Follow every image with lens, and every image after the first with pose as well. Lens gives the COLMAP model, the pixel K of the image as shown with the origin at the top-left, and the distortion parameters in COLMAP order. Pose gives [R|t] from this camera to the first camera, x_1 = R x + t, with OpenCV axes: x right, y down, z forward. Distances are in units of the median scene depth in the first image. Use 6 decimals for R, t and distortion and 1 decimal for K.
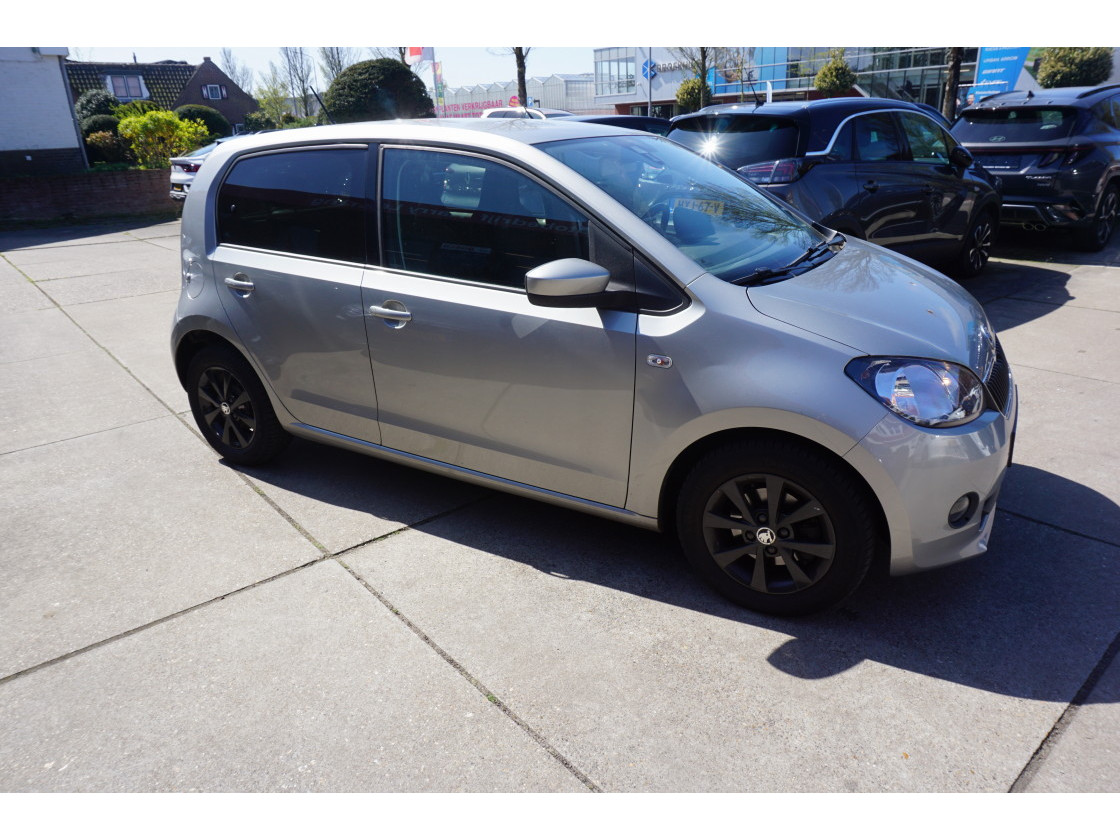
lens RADIAL K [[773.0, 0, 560.0], [0, 773.0, 420.0], [0, 0, 1]] dist [0.000211, 0.001872]
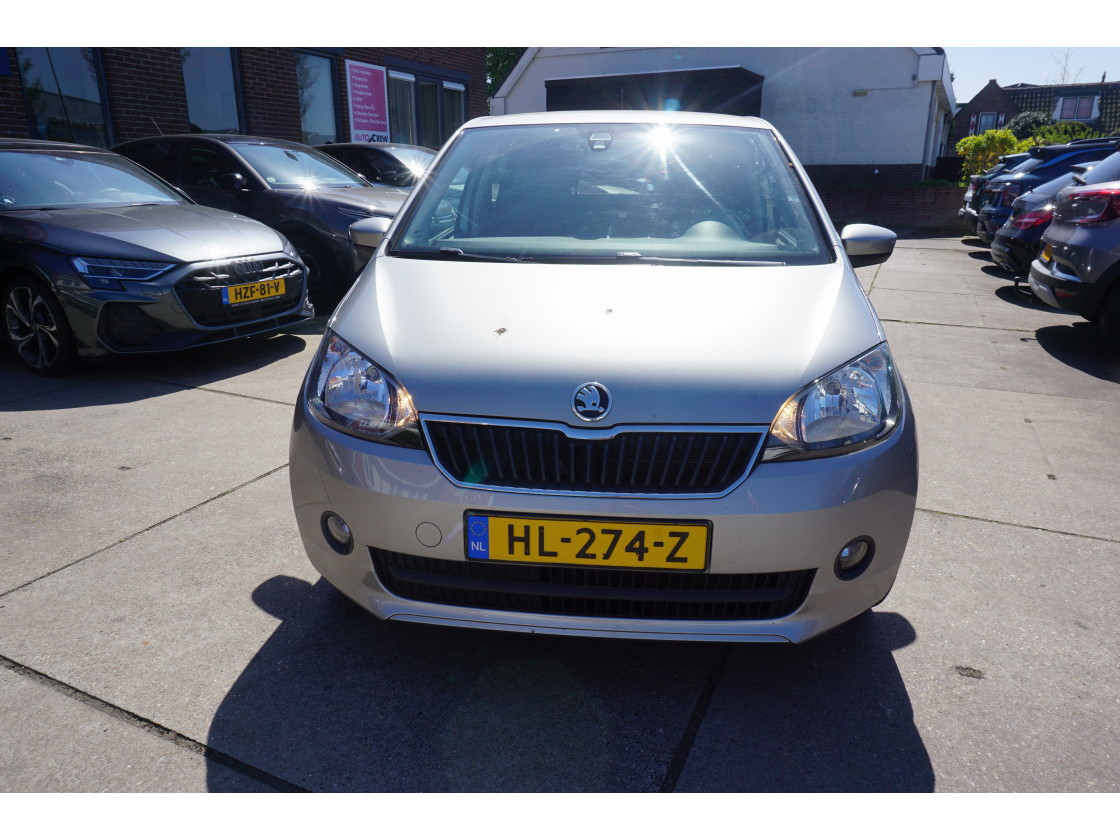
lens RADIAL K [[773.0, 0, 560.0], [0, 773.0, 420.0], [0, 0, 1]] dist [0.000211, 0.001872]
pose [[0.375062, 0.310241, -0.873544, 0.260709], [-0.338868, 0.923001, 0.182311, -0.046900], [0.862842, 0.227638, 0.451313, 0.156192]]
